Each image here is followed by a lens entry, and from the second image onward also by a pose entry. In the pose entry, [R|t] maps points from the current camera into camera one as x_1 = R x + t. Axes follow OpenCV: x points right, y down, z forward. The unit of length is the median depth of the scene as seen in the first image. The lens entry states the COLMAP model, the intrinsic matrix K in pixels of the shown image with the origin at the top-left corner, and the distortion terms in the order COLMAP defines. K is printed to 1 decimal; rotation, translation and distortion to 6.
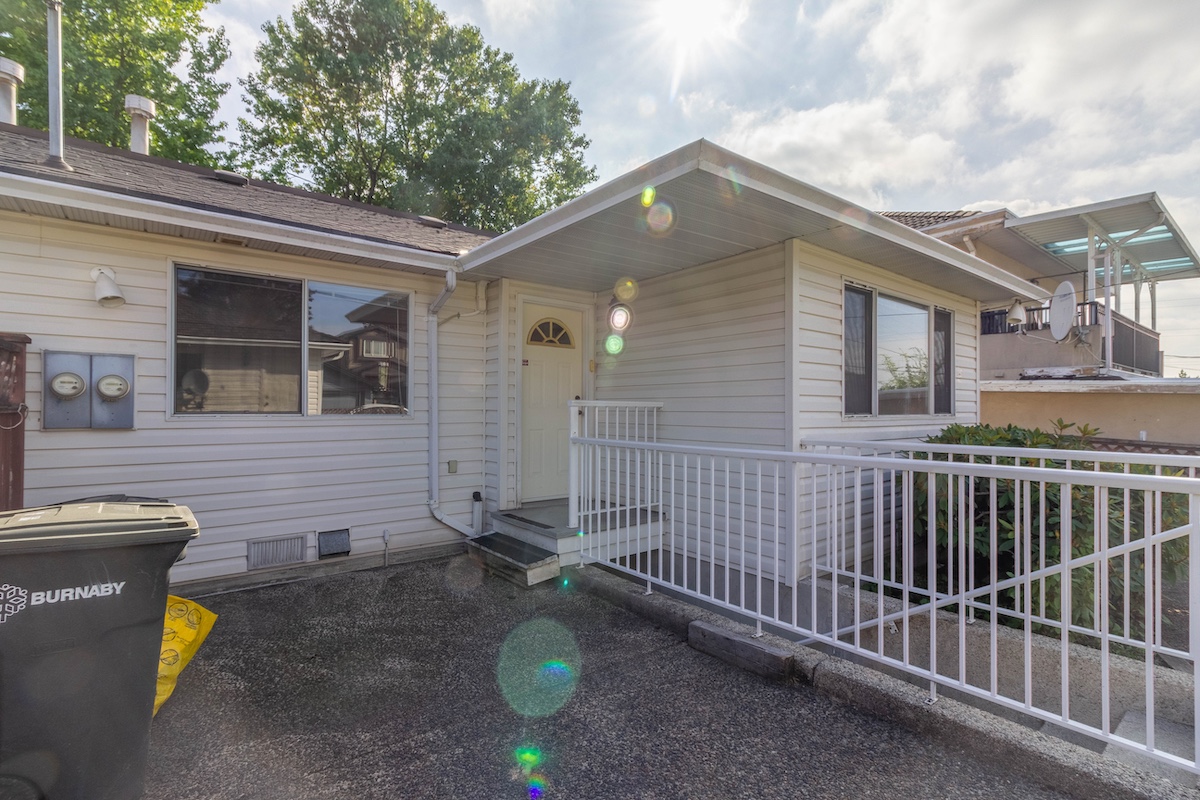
lens RADIAL K [[551.1, 0, 583.4], [0, 551.1, 408.2], [0, 0, 1]] dist [0.009167, -0.003620]
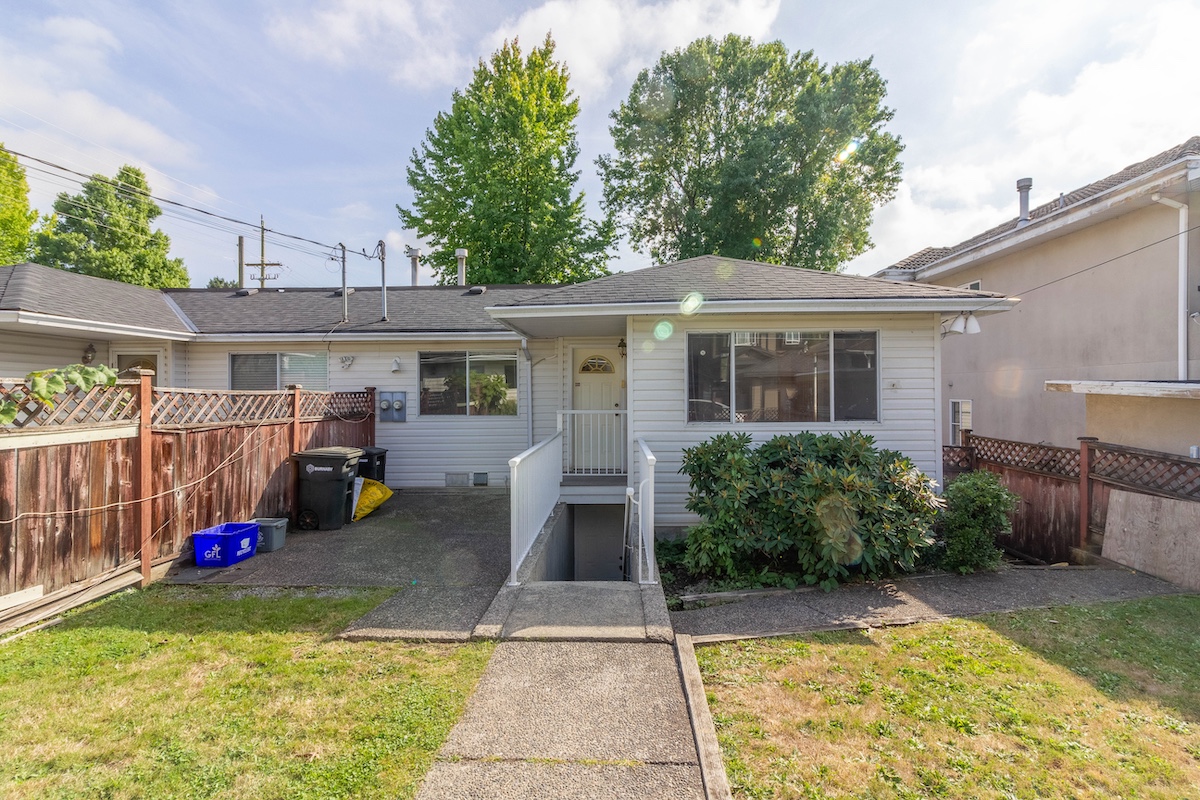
lens RADIAL K [[551.1, 0, 585.9], [0, 551.1, 385.4], [0, 0, 1]] dist [0.009167, -0.003620]
pose [[0.760030, -0.017279, -0.649658, 1.122158], [0.012745, 0.999851, -0.011683, -0.067669], [0.649763, 0.000599, 0.760137, -0.282822]]
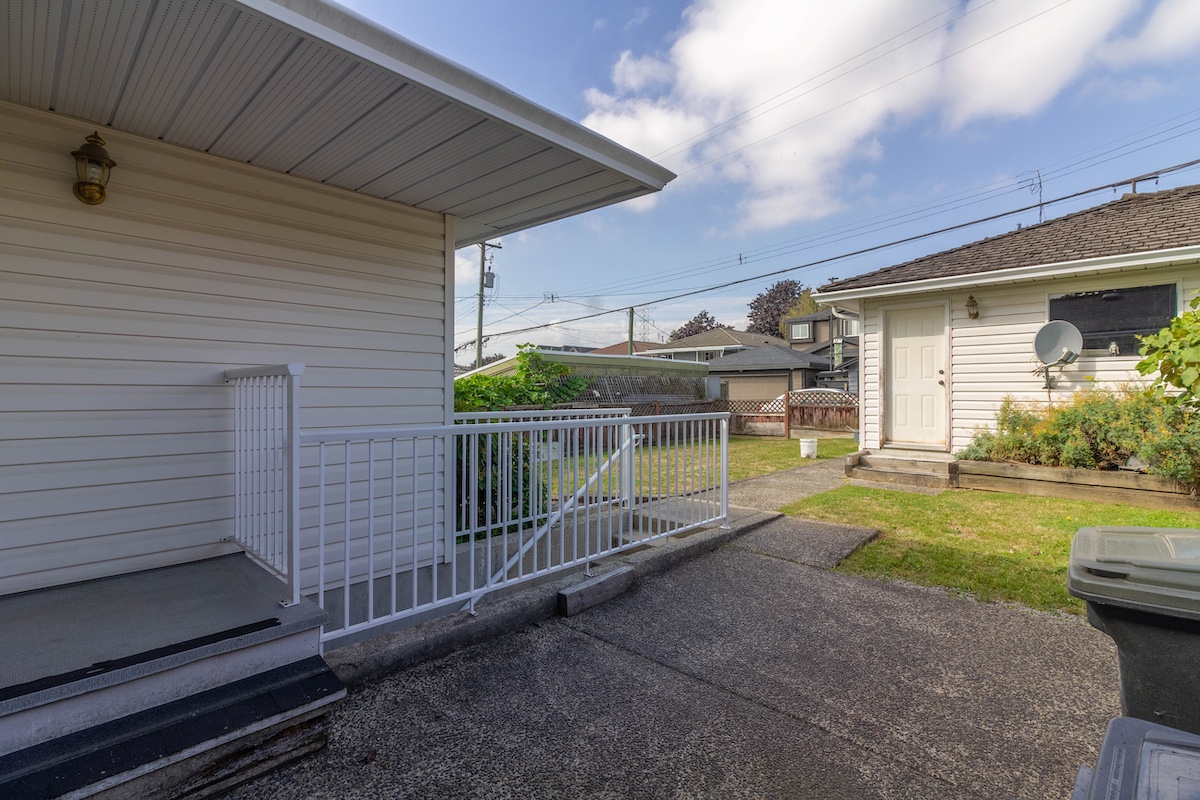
lens RADIAL K [[551.1, 0, 632.6], [0, 551.1, 396.2], [0, 0, 1]] dist [0.009167, -0.003620]
pose [[-0.190756, -0.012241, 0.981561, -0.542727], [-0.013823, 0.999857, 0.009783, 0.010195], [-0.981540, -0.011702, -0.190898, 0.718355]]
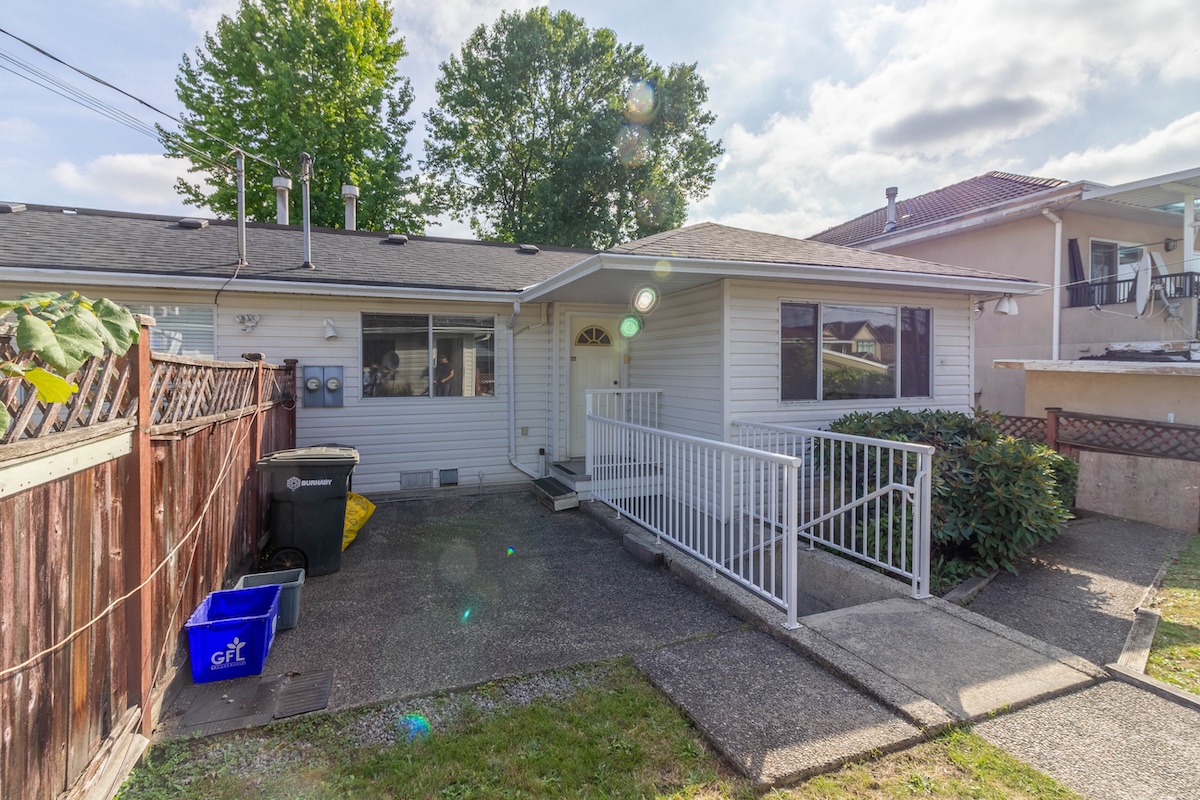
lens RADIAL K [[551.1, 0, 571.7], [0, 551.1, 366.6], [0, 0, 1]] dist [0.009167, -0.003620]
pose [[0.951071, -0.008105, -0.308867, 0.366570], [0.008264, 0.999966, -0.000794, -0.068829], [0.308863, -0.001797, 0.951105, -0.389991]]
